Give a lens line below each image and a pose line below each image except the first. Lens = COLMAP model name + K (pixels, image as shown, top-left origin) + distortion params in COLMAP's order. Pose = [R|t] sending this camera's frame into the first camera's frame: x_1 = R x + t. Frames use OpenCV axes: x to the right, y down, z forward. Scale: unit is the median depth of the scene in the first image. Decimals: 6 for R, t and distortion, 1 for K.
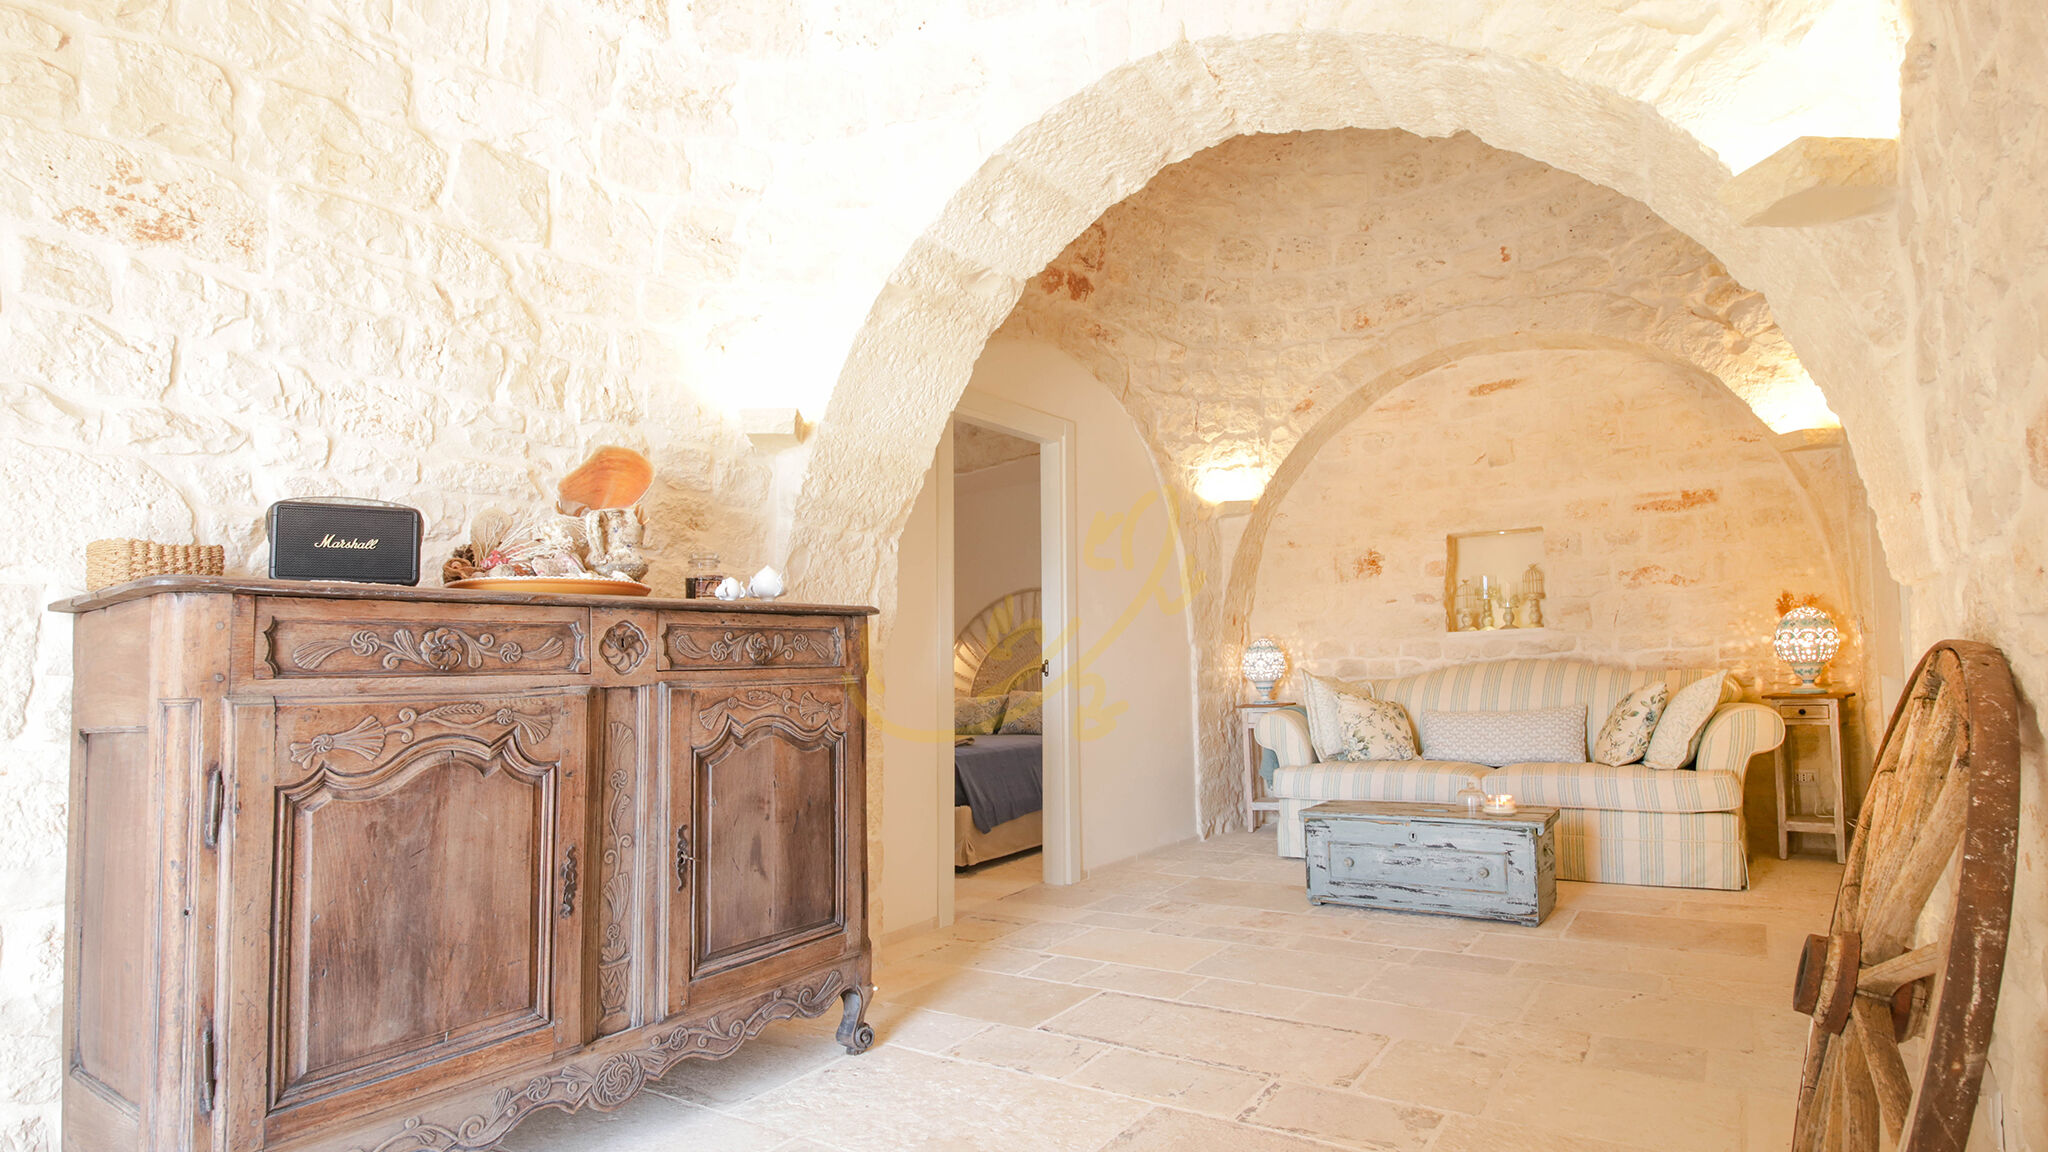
lens RADIAL K [[1010.0, 0, 1045.9], [0, 1010.0, 615.6], [0, 0, 1]] dist [0.018400, -0.027553]
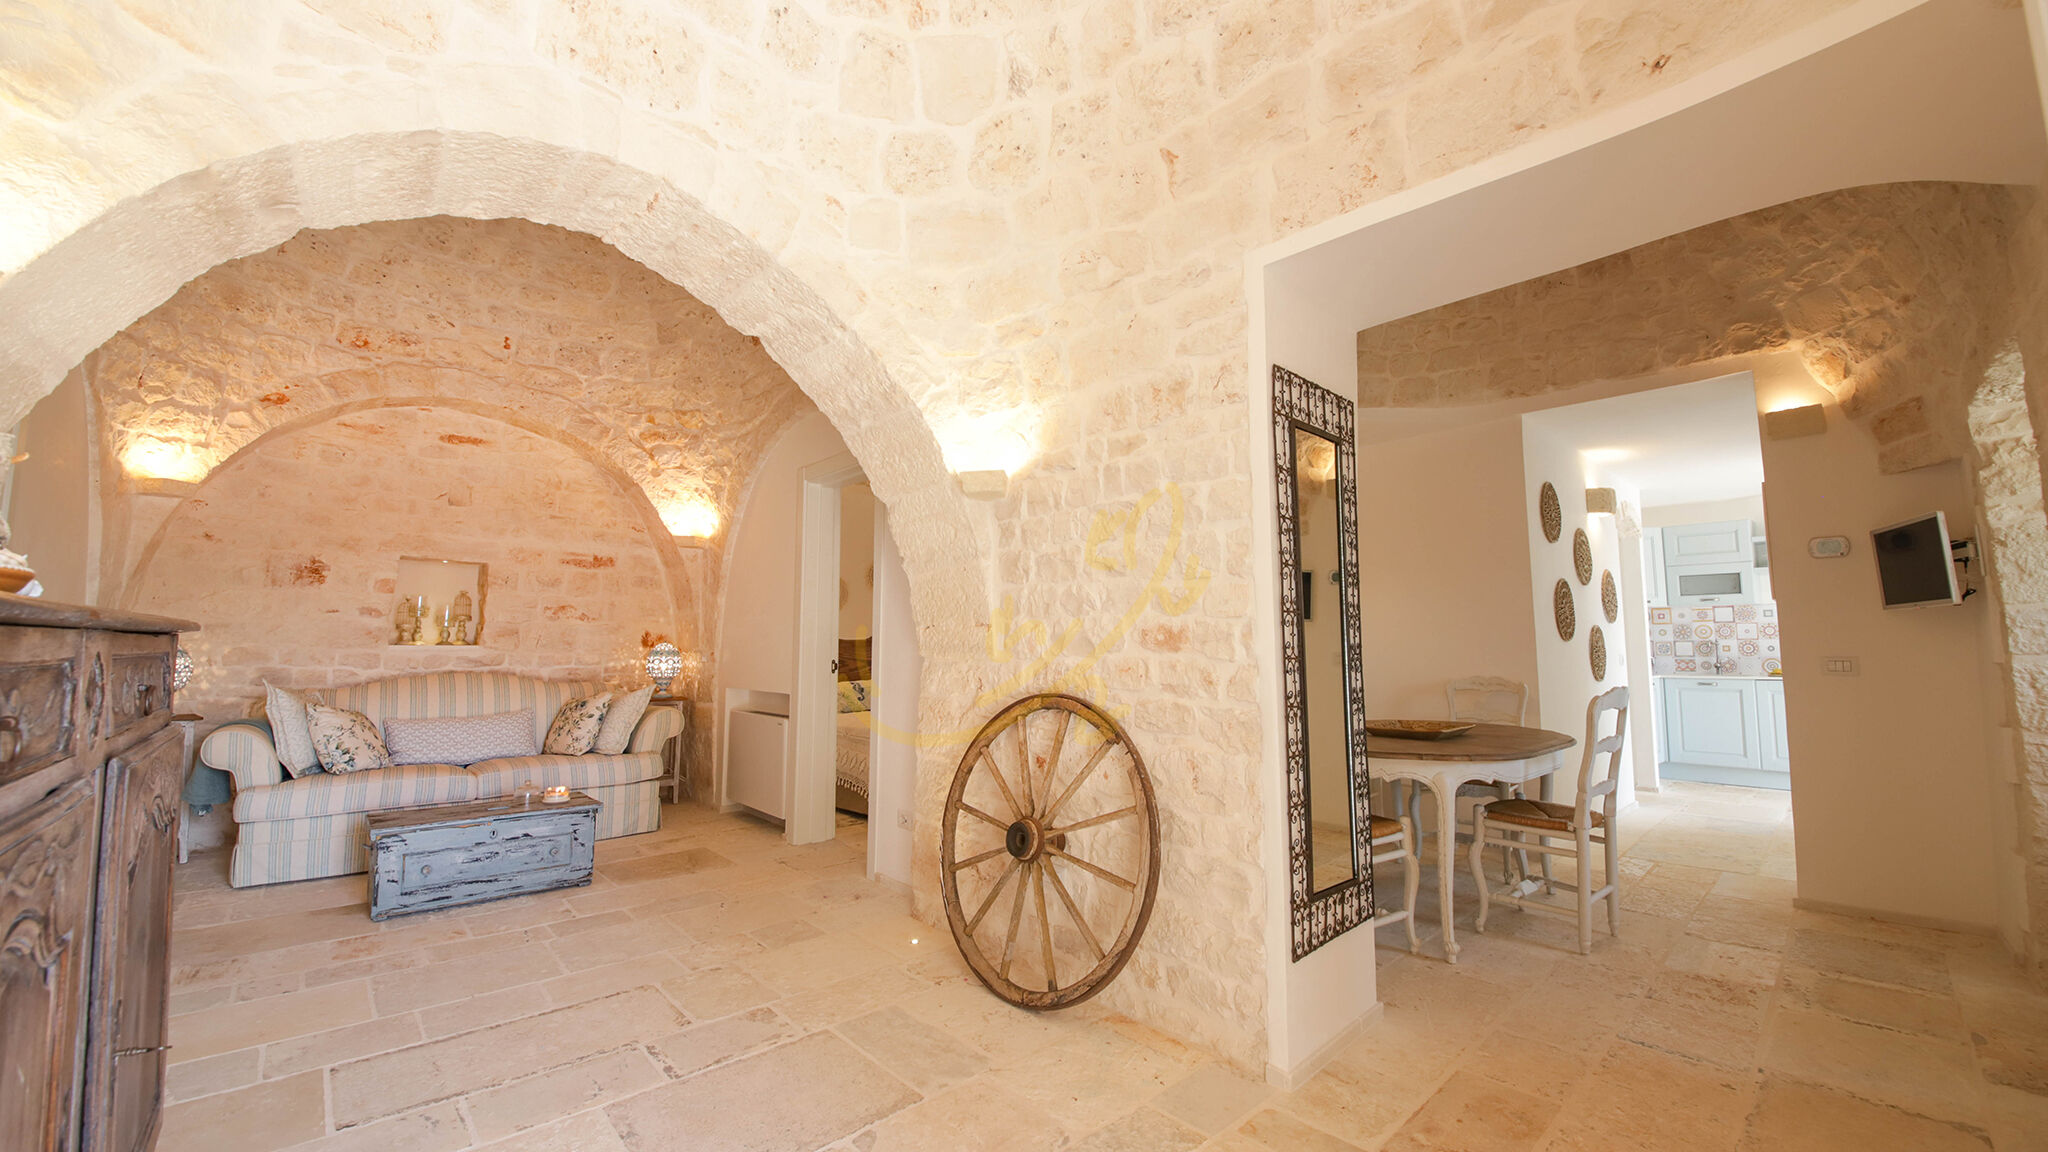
lens RADIAL K [[781.0, 0, 1013.7], [0, 781.0, 571.0], [0, 0, 1]] dist [-0.032623, 0.000069]
pose [[0.226157, 0.134500, 0.964761, -0.289221], [-0.067966, 0.990186, -0.122112, -0.008428], [-0.971717, -0.037954, 0.233078, 0.174894]]
